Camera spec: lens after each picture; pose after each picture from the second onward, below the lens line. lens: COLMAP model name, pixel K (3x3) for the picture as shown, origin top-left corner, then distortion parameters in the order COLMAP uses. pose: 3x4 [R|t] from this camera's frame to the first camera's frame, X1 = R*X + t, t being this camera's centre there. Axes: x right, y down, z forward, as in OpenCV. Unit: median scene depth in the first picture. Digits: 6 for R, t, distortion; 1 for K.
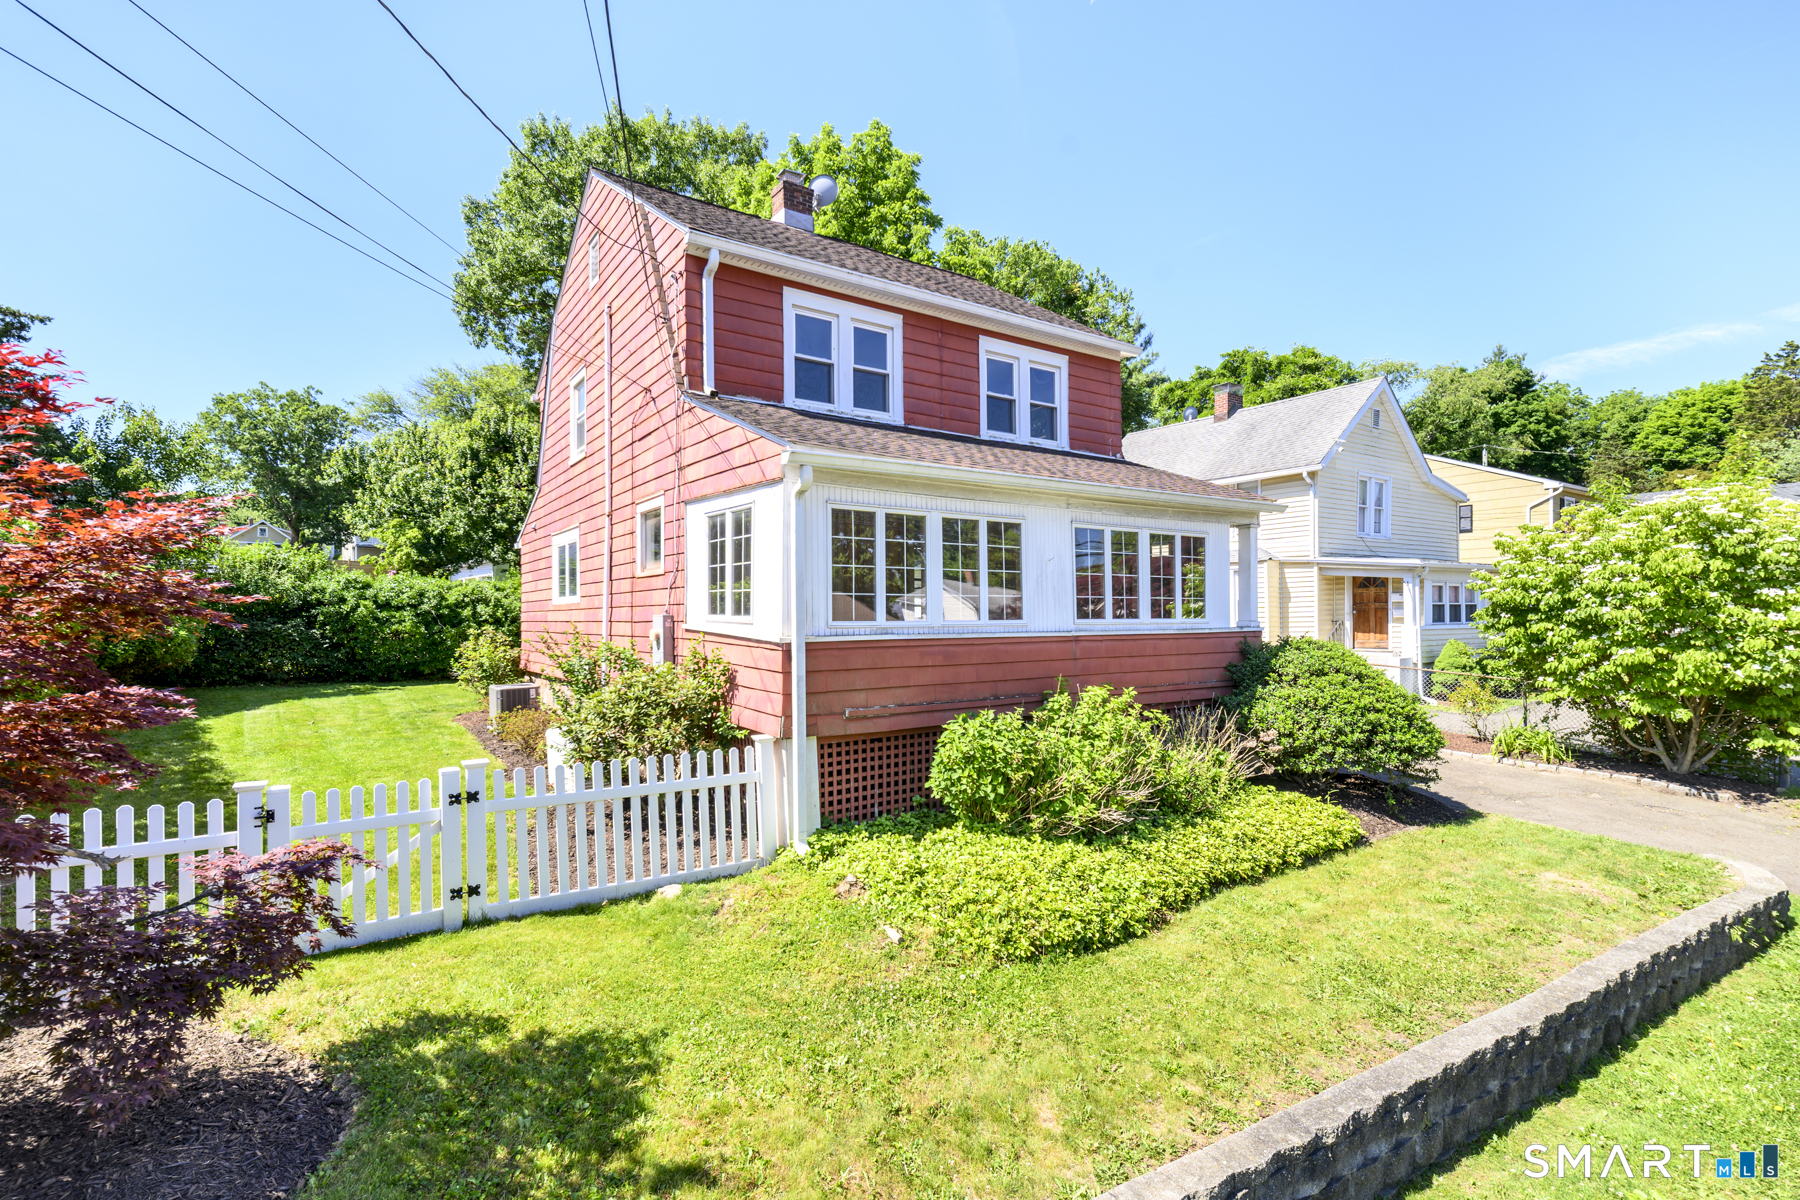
lens RADIAL K [[971.7, 0, 897.8], [0, 971.7, 629.5], [0, 0, 1]] dist [0.007355, -0.000562]
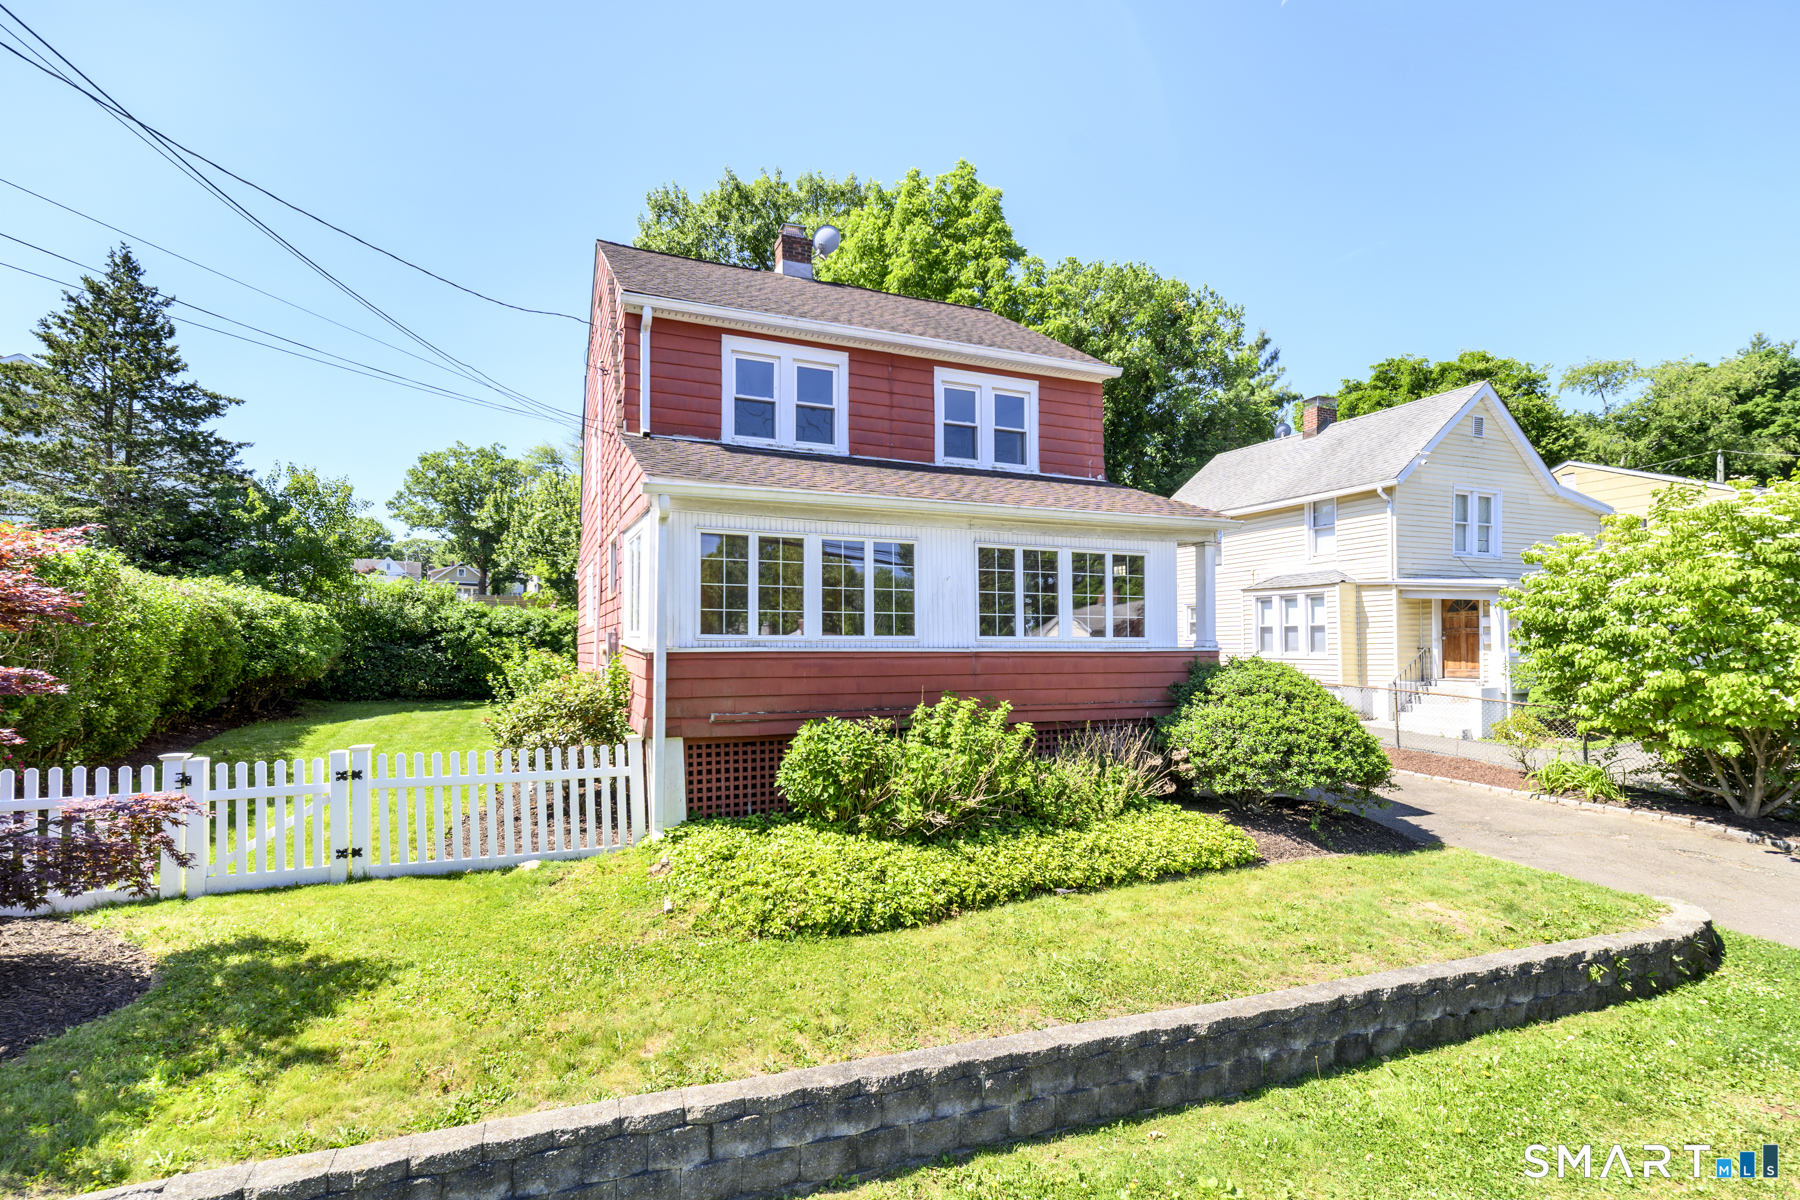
lens RADIAL K [[997.6, 0, 921.1], [0, 997.6, 644.1], [0, 0, 1]] dist [0.009122, 0.000986]
pose [[0.976171, 0.000004, -0.217002, 0.320954], [-0.005415, 0.999689, -0.024342, 0.022056], [0.216934, 0.024937, 0.975868, -0.042376]]
